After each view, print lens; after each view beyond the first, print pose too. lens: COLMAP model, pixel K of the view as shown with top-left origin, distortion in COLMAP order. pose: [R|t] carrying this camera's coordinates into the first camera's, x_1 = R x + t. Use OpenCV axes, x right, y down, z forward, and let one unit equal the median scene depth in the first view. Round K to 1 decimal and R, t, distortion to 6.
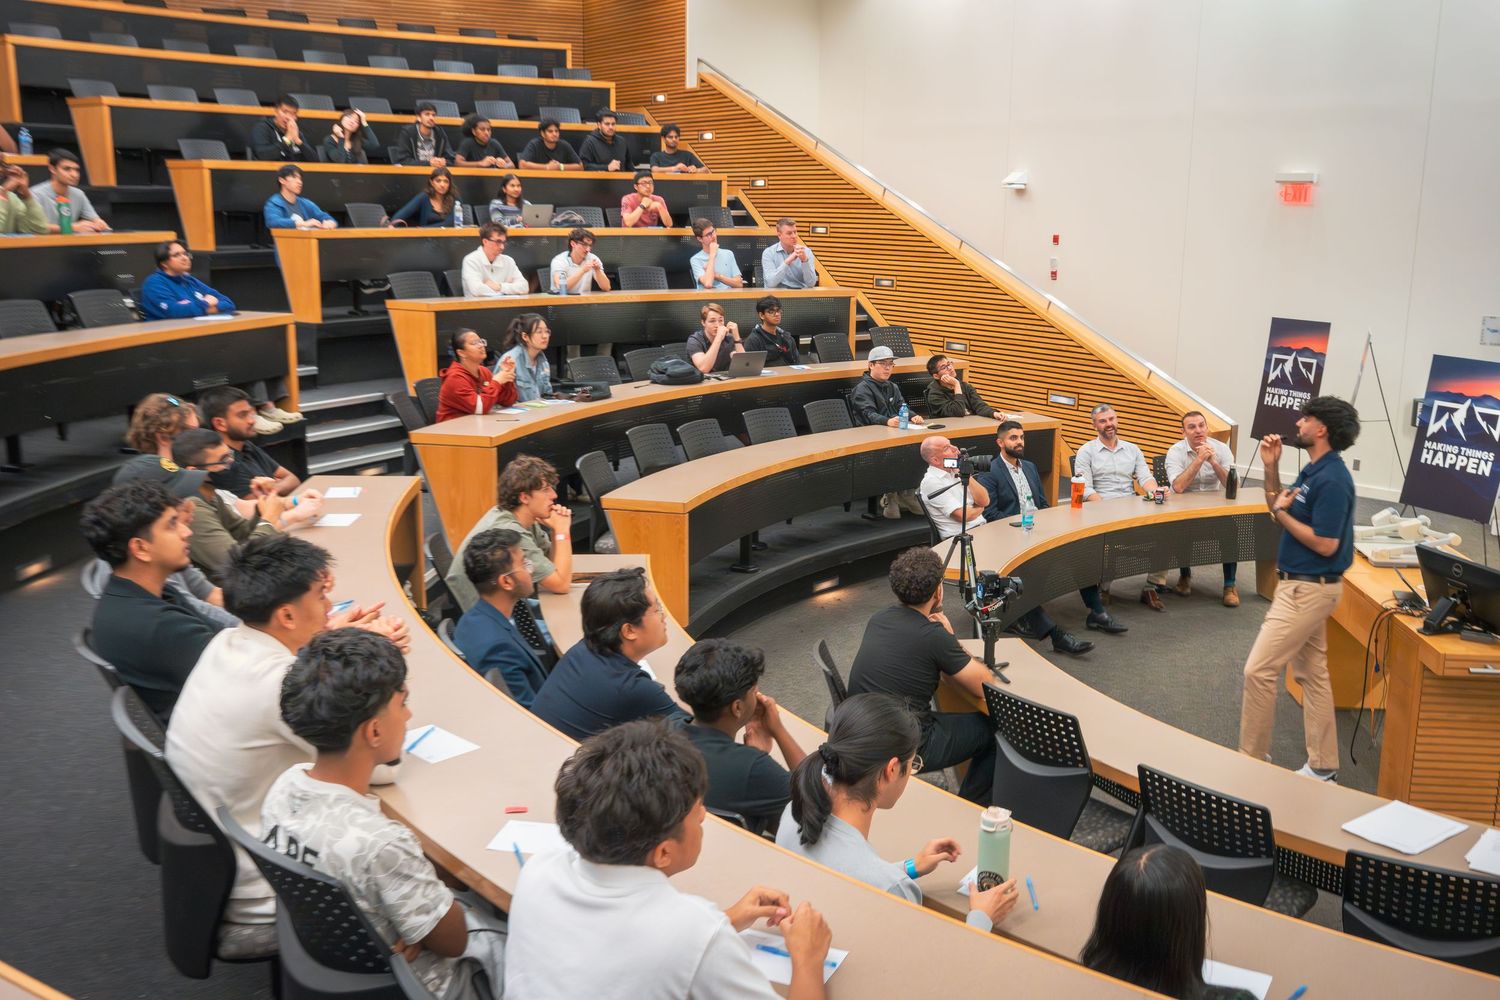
lens RADIAL K [[1398.7, 0, 750.0], [0, 1398.7, 500.0], [0, 0, 1]] dist [0.008347, -0.006557]
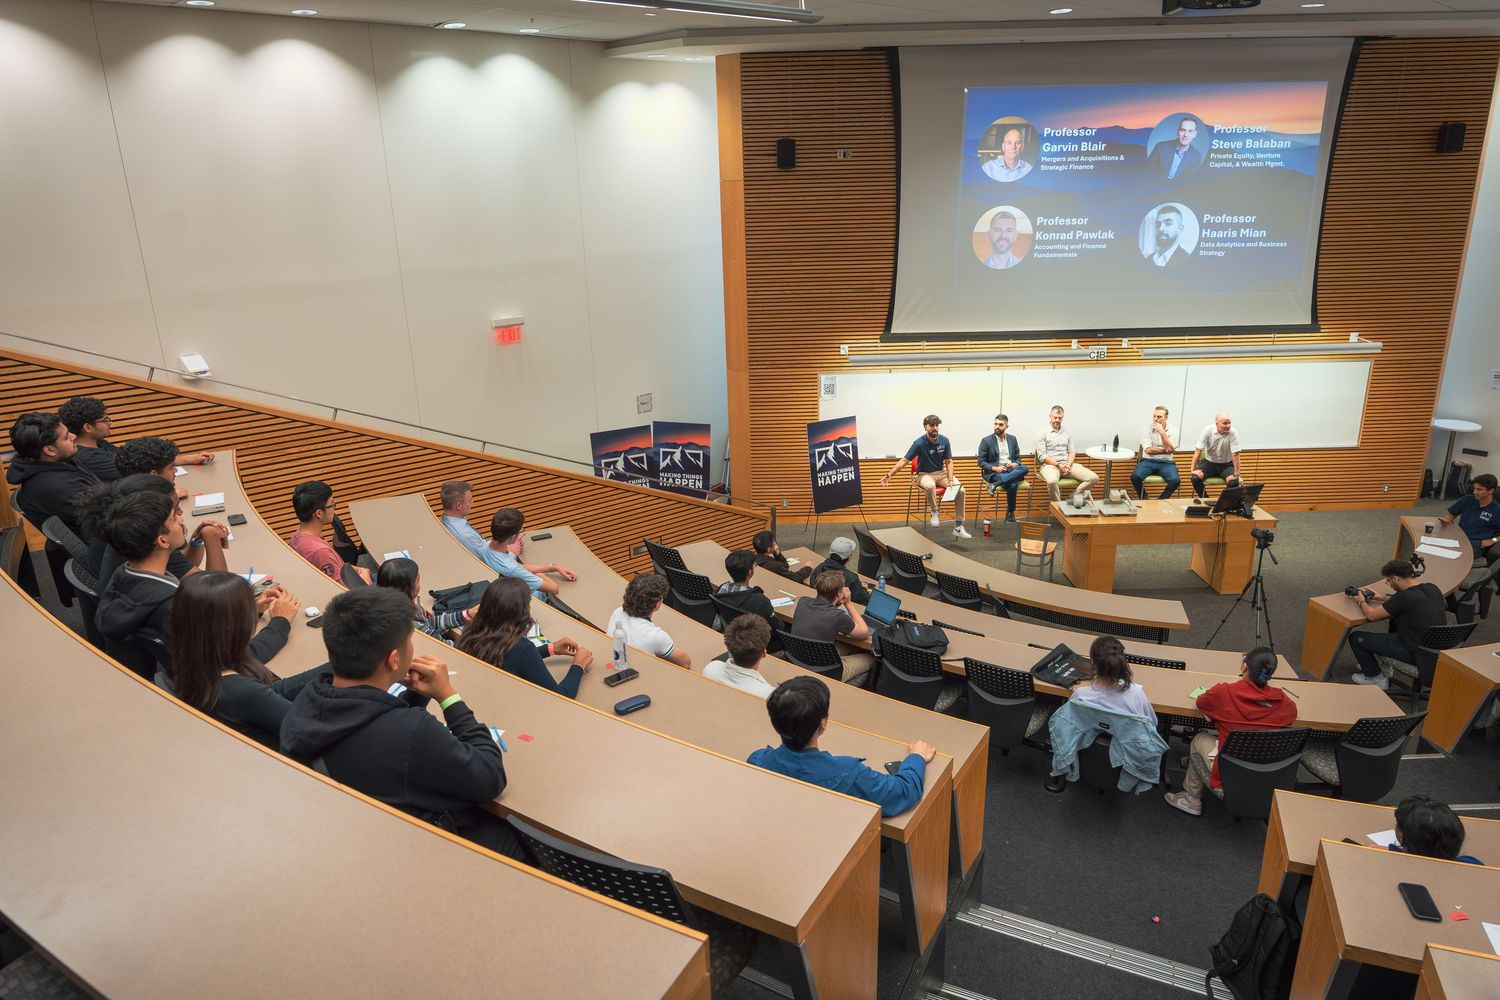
lens RADIAL K [[992.0, 0, 748.0], [0, 992.0, 502.6], [0, 0, 1]] dist [-0.011881, -0.002836]
pose [[-0.094105, -0.321339, 0.942277, -0.654581], [0.229941, 0.913870, 0.334616, -0.439763], [-0.968644, 0.248157, -0.012111, 1.143827]]
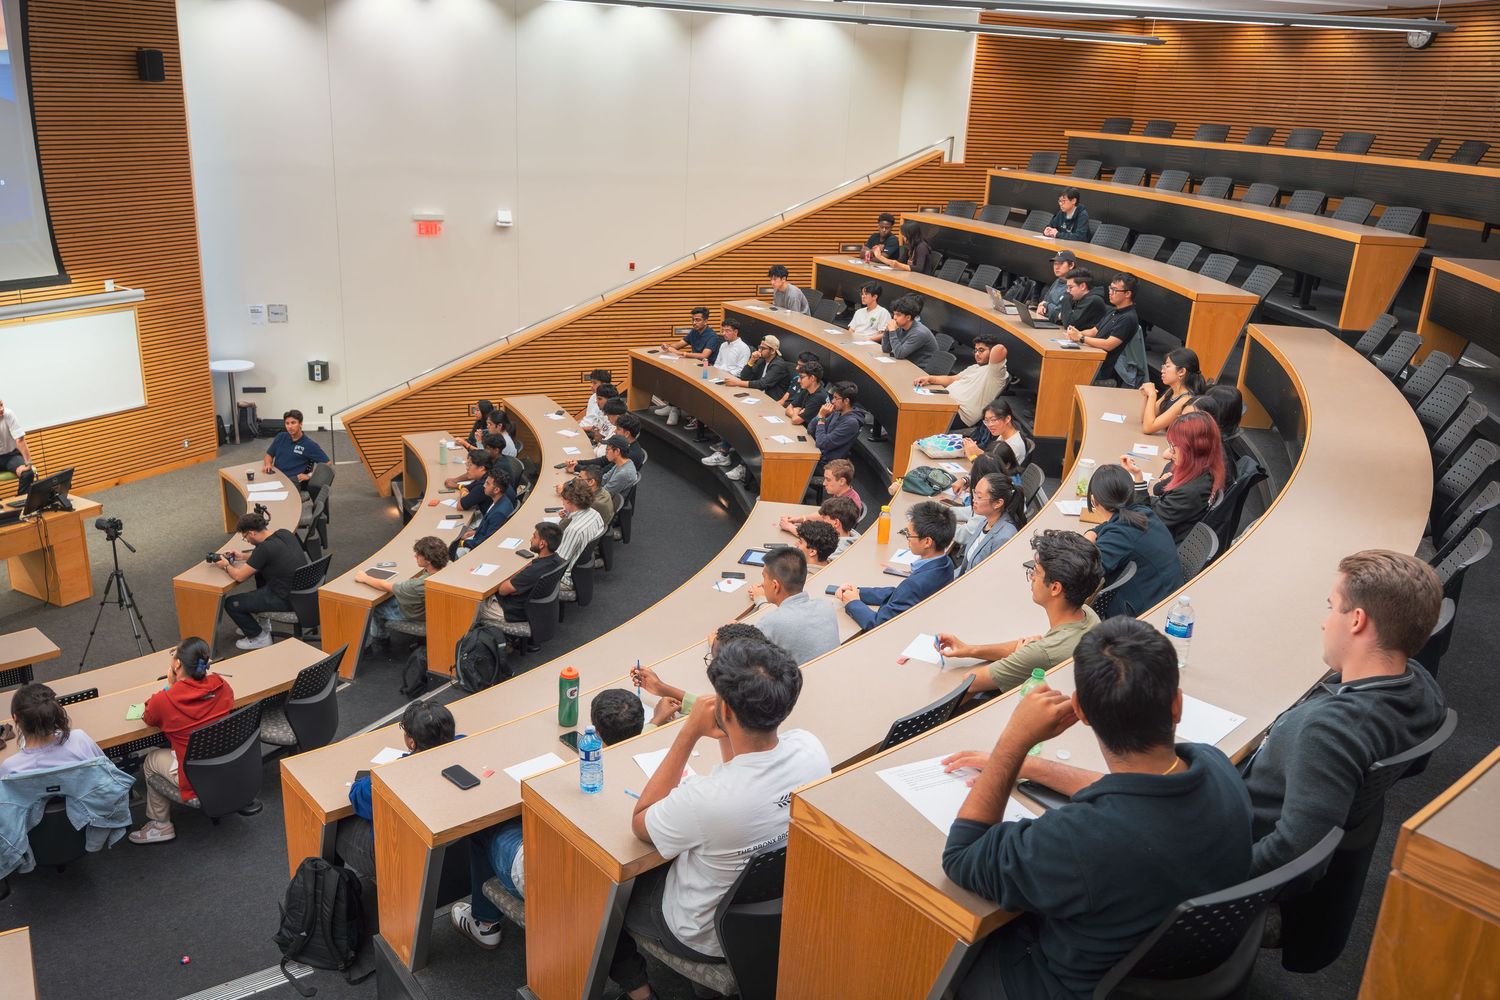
lens RADIAL K [[1212.7, 0, 743.1], [0, 1212.7, 498.6], [0, 0, 1]] dist [-0.007831, 0.001946]
pose [[-0.914632, -0.179543, 0.362234, -0.667293], [0.026620, 0.867290, 0.497091, -0.485920], [-0.403411, 0.464298, -0.788471, 1.229946]]
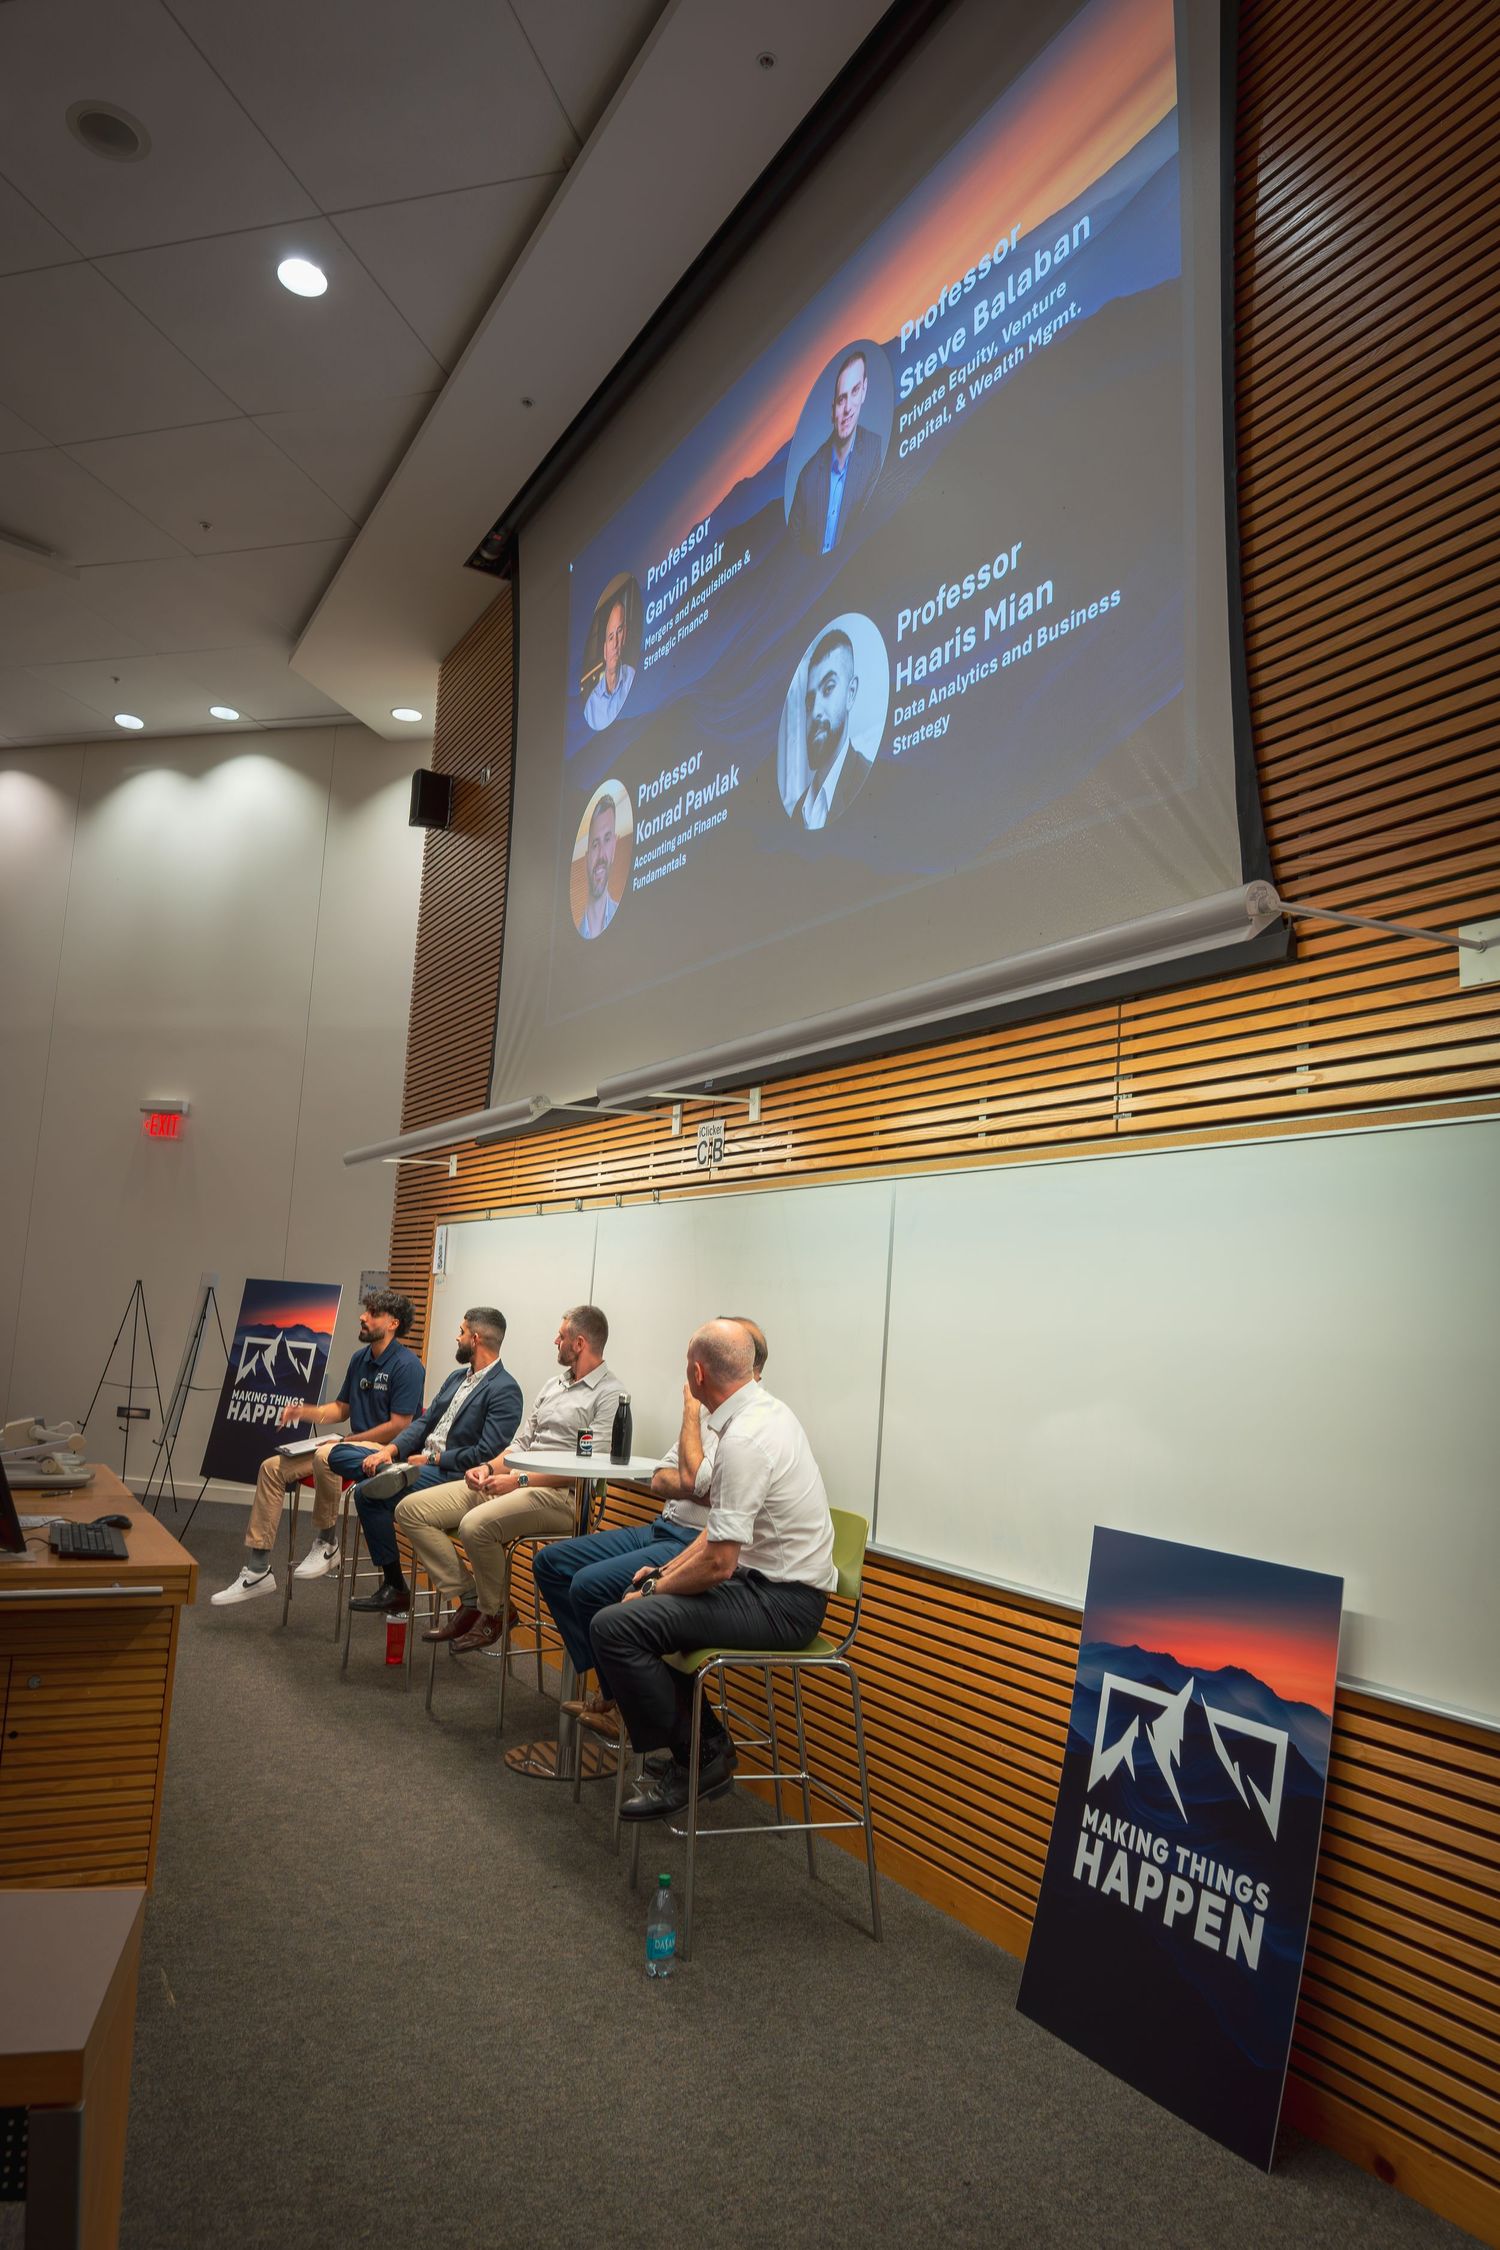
lens RADIAL K [[1490.5, 0, 746.7], [0, 1490.5, 1128.5], [0, 0, 1]] dist [-0.010760, -0.005138]
pose [[0.827657, 0.110499, 0.550249, 0.262111], [0.067170, 0.953877, -0.292587, 0.080356], [-0.557200, 0.279122, 0.782061, 0.179313]]
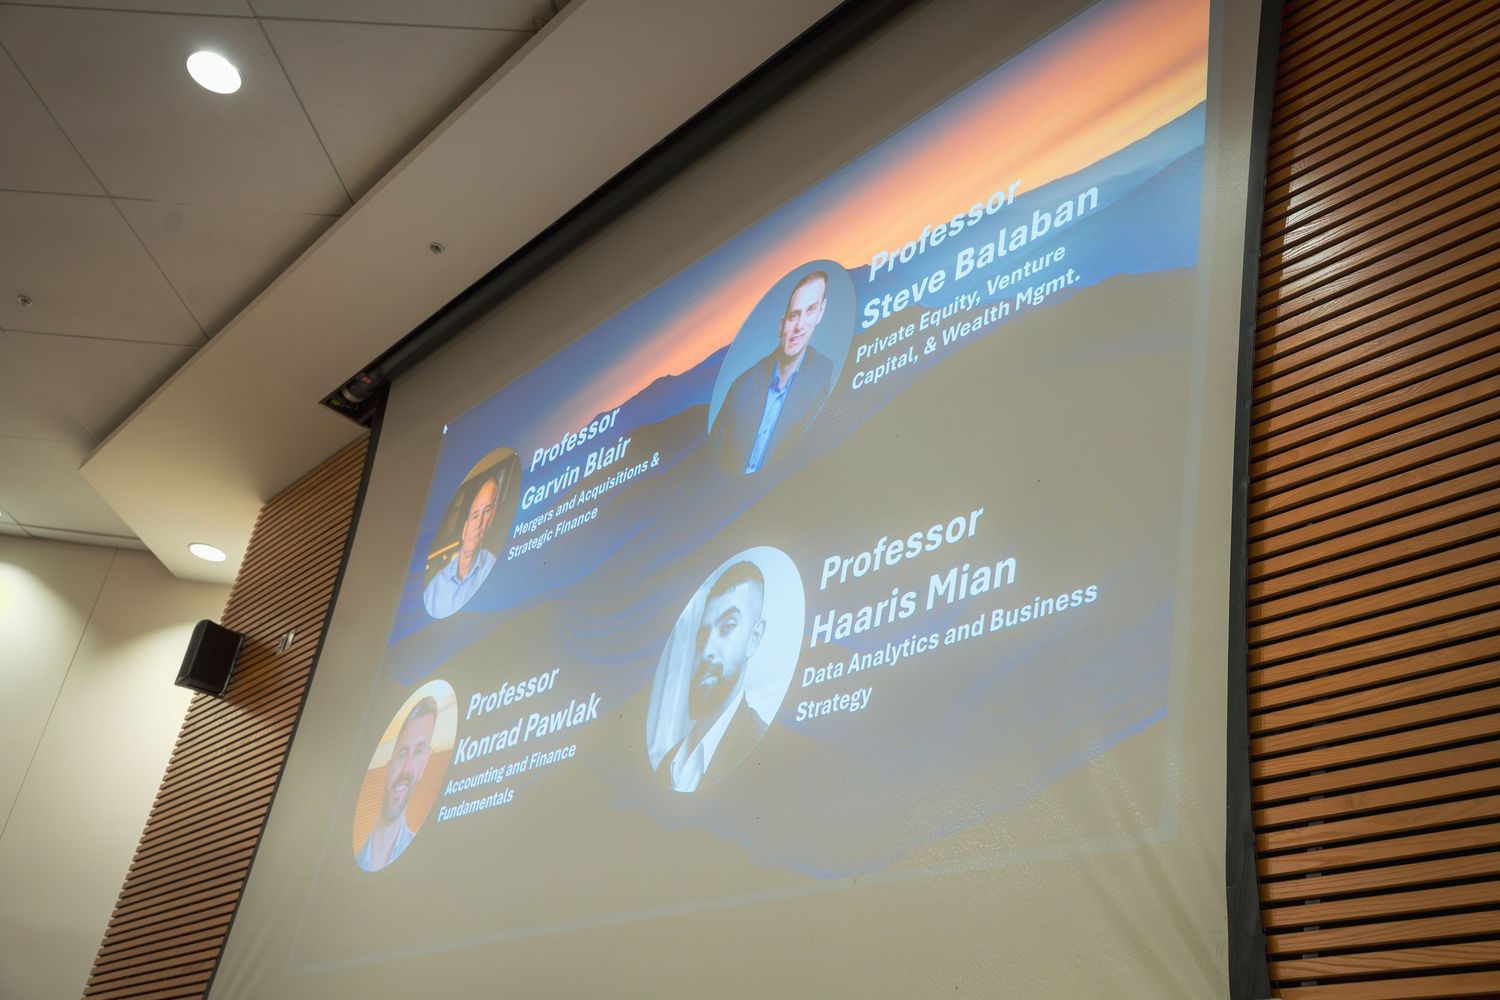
lens RADIAL K [[1779.9, 0, 750.0], [0, 1779.9, 500.0], [0, 0, 1]] dist [0.015270, 0.003225]
pose [[0.723943, 0.436419, 0.534270, 0.270303], [-0.042963, 0.801481, -0.596475, 0.058846], [-0.688520, 0.408860, 0.598977, 0.201732]]
